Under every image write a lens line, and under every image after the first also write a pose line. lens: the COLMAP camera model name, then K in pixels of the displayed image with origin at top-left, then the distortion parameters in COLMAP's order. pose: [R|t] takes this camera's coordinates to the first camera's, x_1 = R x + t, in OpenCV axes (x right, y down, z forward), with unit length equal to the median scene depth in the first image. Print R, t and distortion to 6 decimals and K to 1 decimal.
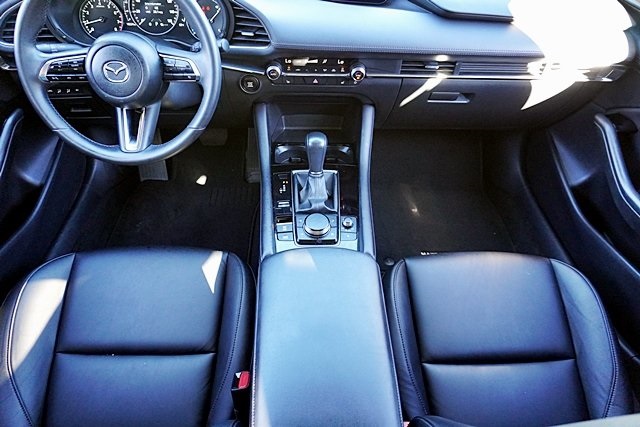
lens RADIAL K [[432.6, 0, 318.6], [0, 432.6, 218.0], [0, 0, 1]] dist [-0.038038, 0.024261]
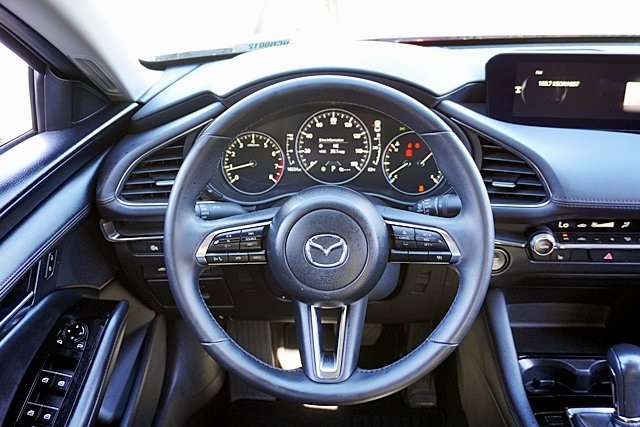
lens RADIAL K [[639.6, 0, 313.6], [0, 639.6, 216.0], [0, 0, 1]] dist [-0.009985, 0.000000]
pose [[0.995304, -0.009501, -0.096335, -0.329911], [-0.021097, 0.949961, -0.311657, -0.088559], [0.094475, 0.312226, 0.945299, 0.114342]]
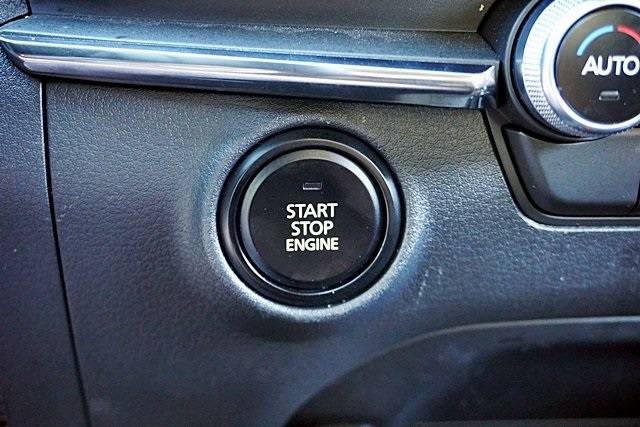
lens RADIAL K [[905.8, 0, 317.8], [0, 905.8, 213.6], [0, 0, 1]] dist [-0.003925, 0.000000]
pose [[0.997784, -0.035218, 0.056444, -0.172638], [0.059005, 0.860374, -0.506237, -0.211648], [-0.030734, 0.508446, 0.860545, 0.837333]]
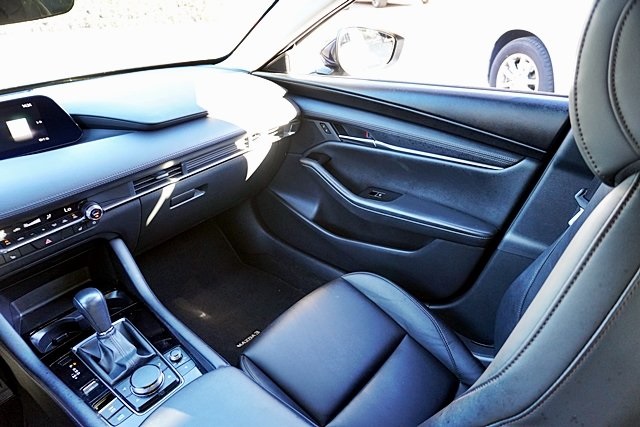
lens RADIAL K [[432.6, 0, 322.6], [0, 432.6, 216.1], [0, 0, 1]] dist [-0.038038, 0.024261]
pose [[0.666798, -0.420966, 0.614954, -0.146091], [0.558369, 0.828715, -0.038146, -0.023675], [-0.493563, 0.368807, 0.787640, 0.049097]]
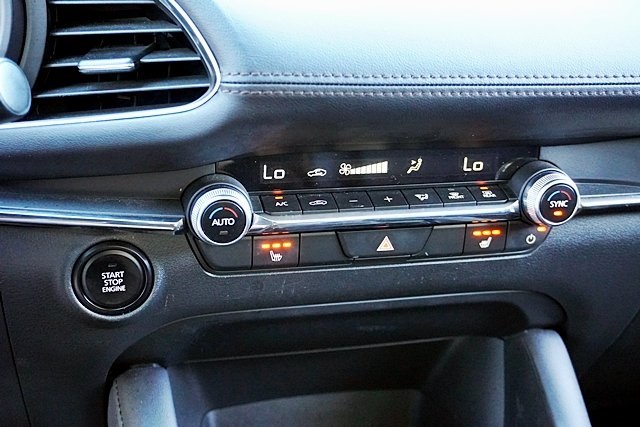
lens RADIAL K [[828.4, 0, 317.2], [0, 828.4, 212.7], [0, 0, 1]] dist [-0.016598, 0.000000]
pose [[0.977115, -0.070332, 0.200750, -0.141289], [0.154931, 0.881977, -0.445099, -0.129370], [-0.145752, 0.466015, 0.872689, 0.589209]]
